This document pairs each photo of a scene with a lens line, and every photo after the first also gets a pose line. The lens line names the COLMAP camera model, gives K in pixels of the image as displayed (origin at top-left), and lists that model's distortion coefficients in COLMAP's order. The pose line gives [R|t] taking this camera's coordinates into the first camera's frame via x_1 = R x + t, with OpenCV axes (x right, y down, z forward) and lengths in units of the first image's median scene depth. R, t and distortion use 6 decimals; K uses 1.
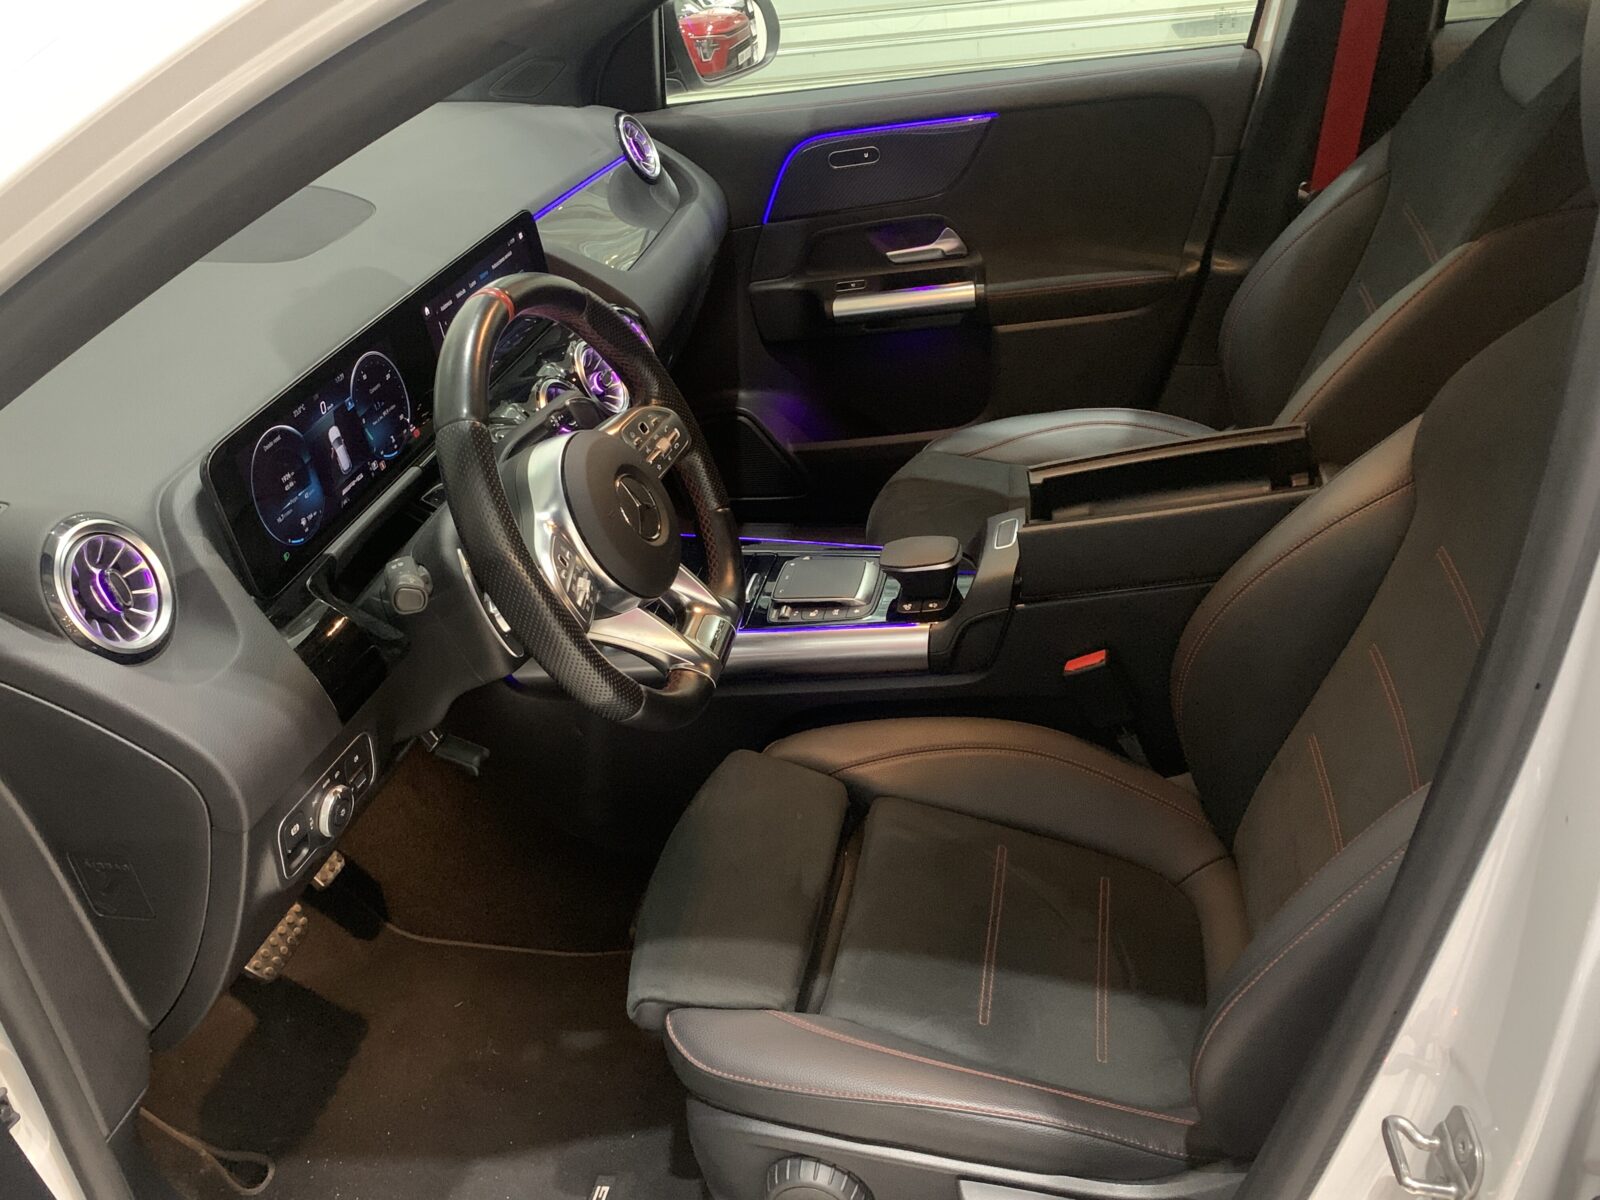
lens RADIAL K [[1445.3, 0, 821.0], [0, 1445.3, 644.5], [0, 0, 1]] dist [0.035879, -0.059236]
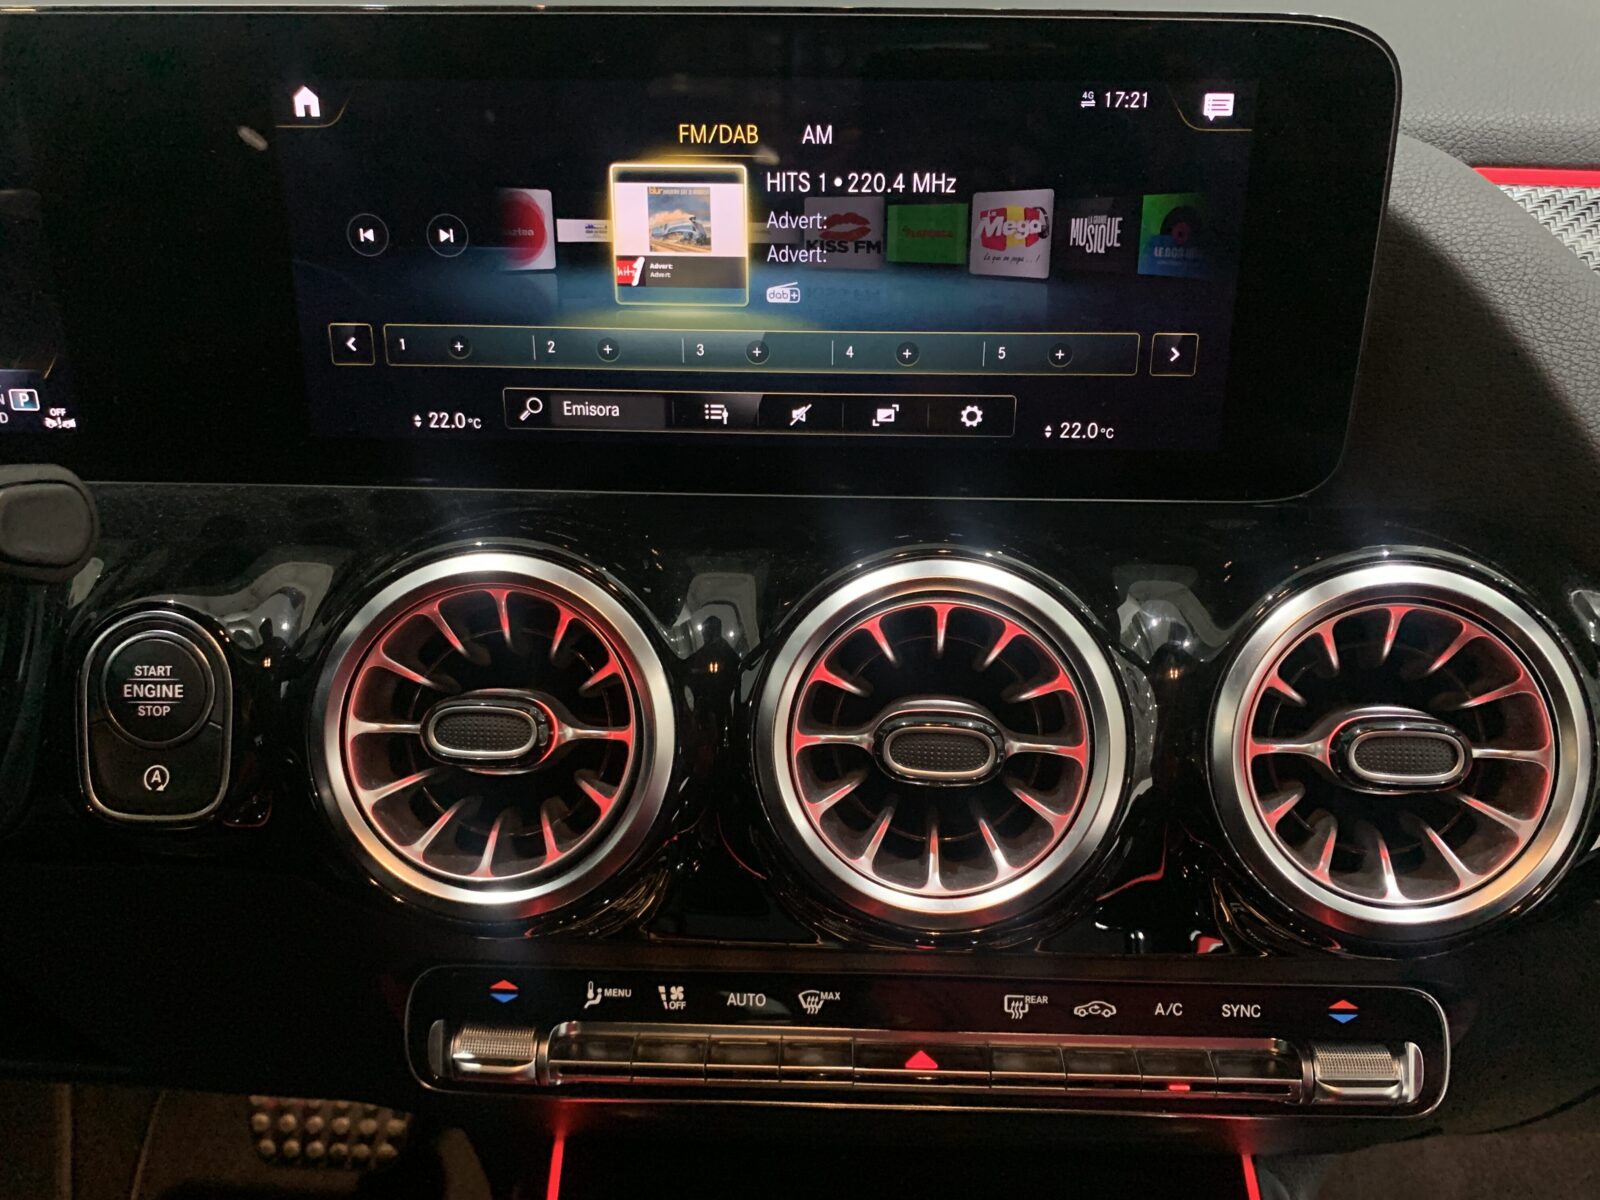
lens RADIAL K [[1361.7, 0, 806.7], [0, 1361.7, 591.3], [0, 0, 1]] dist [0.034302, -0.068156]
pose [[0.134443, 0.495895, -0.857912, 0.011115], [-0.526977, 0.768974, 0.361905, -0.212460], [0.839179, 0.403444, 0.364709, 0.713678]]
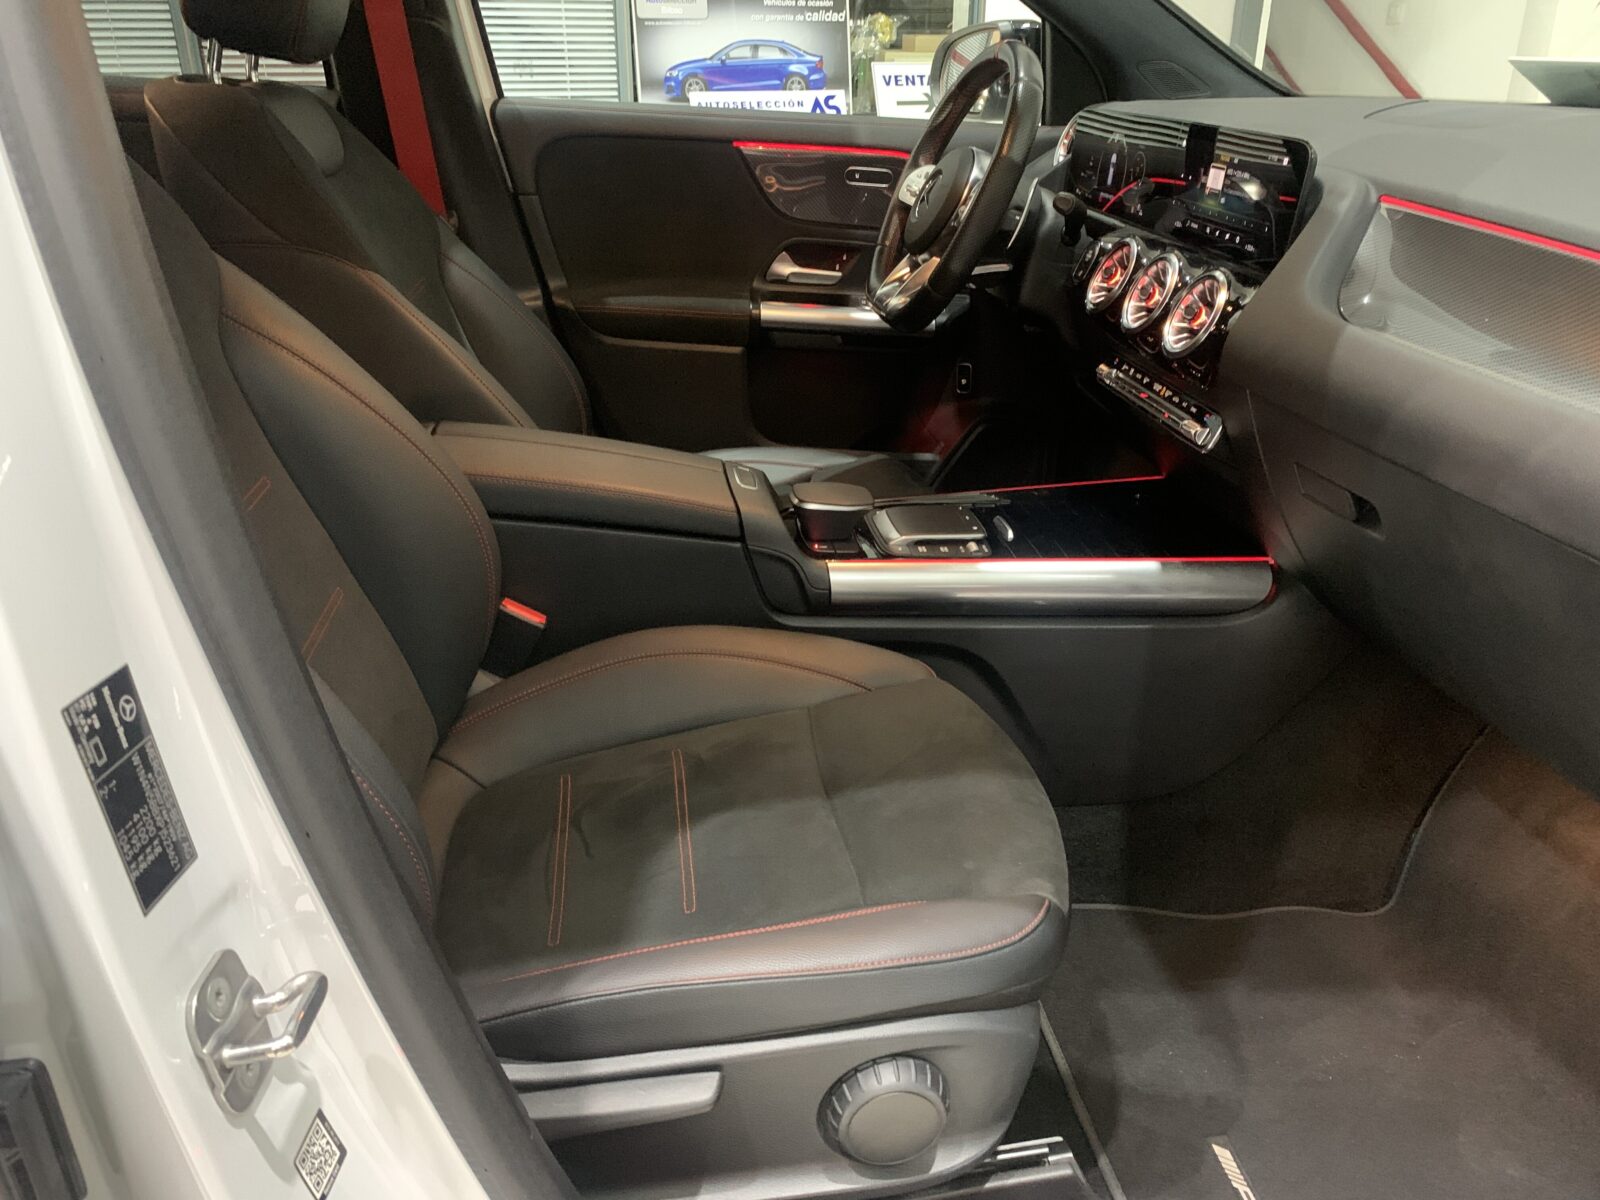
lens RADIAL K [[1226.0, 0, 789.6], [0, 1226.0, 611.4], [0, 0, 1]] dist [0.012922, -0.020164]
pose [[-0.949315, 0.196191, -0.245581, 0.260424], [-0.100250, 0.551513, 0.828120, -0.582665], [0.297911, 0.810766, -0.503892, 1.214542]]
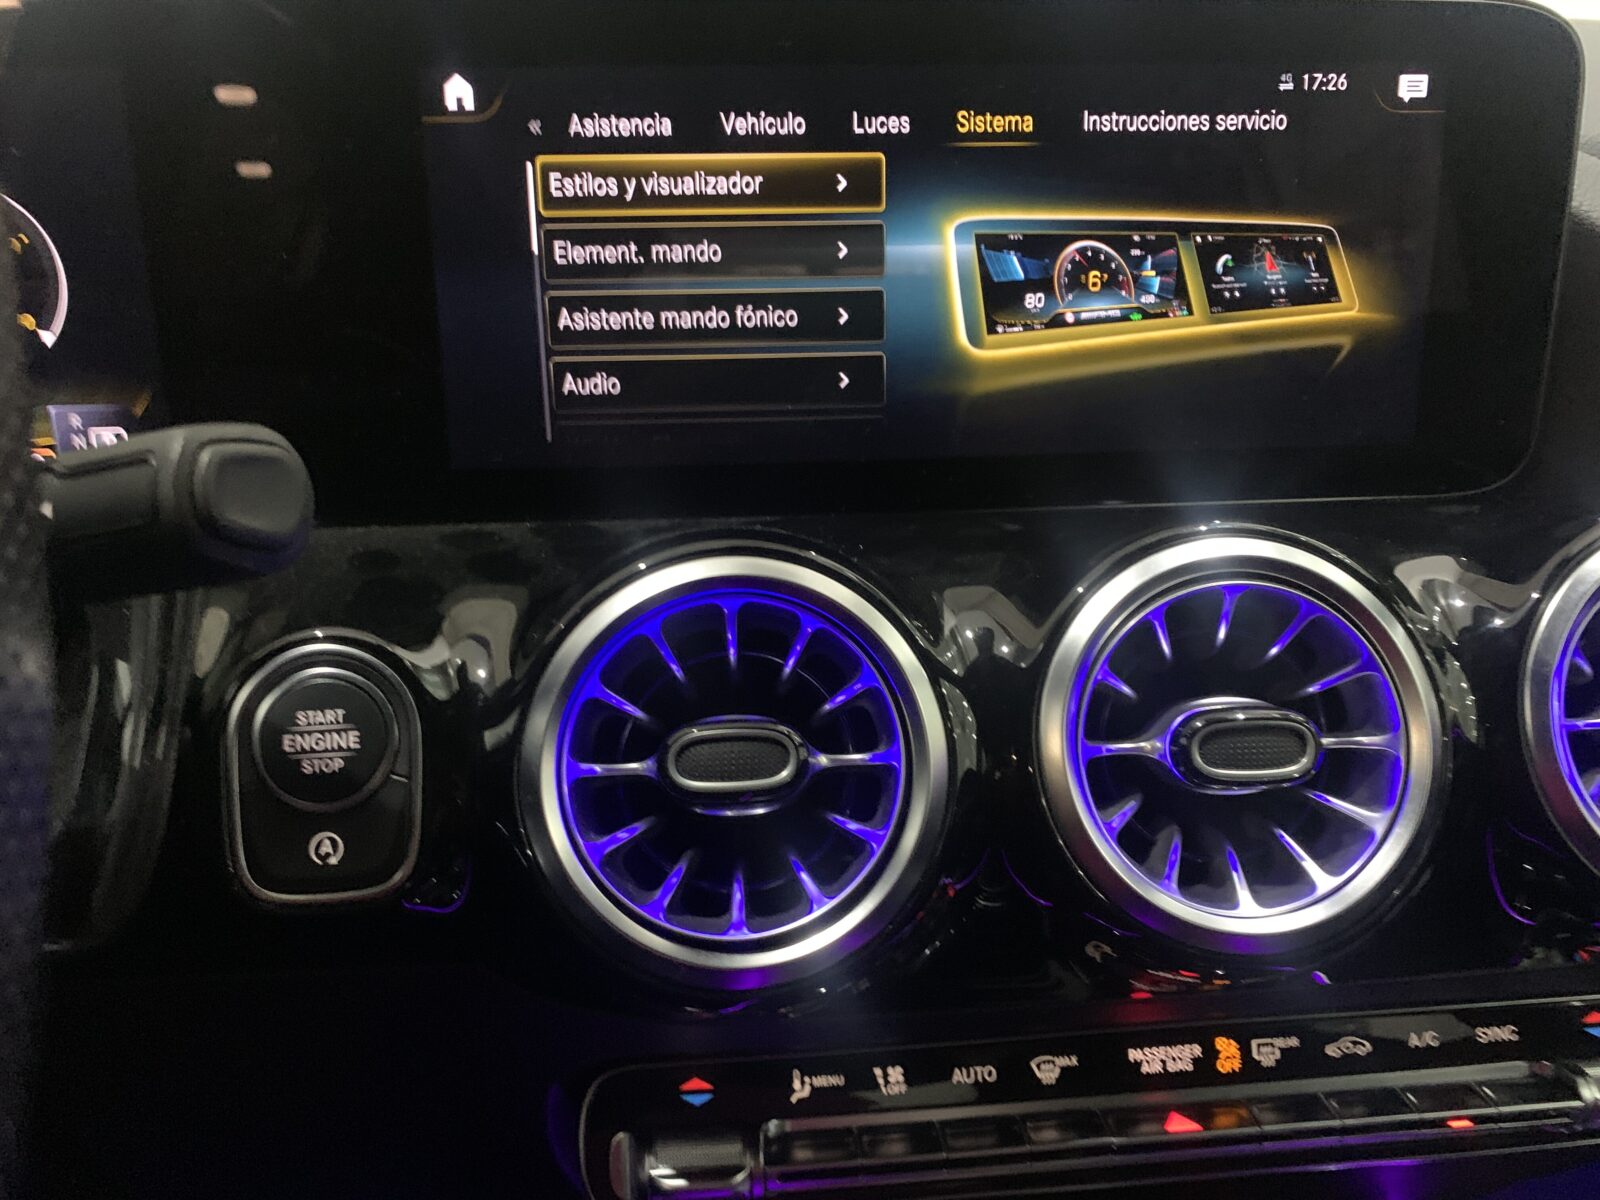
lens RADIAL K [[1226.0, 0, 809.4], [0, 1226.0, 605.3], [0, 0, 1]] dist [0.012922, -0.020164]
pose [[0.262350, 0.385903, -0.884450, -0.020423], [-0.514656, 0.831271, 0.210040, -0.161980], [0.816273, 0.400083, 0.416692, 0.694971]]
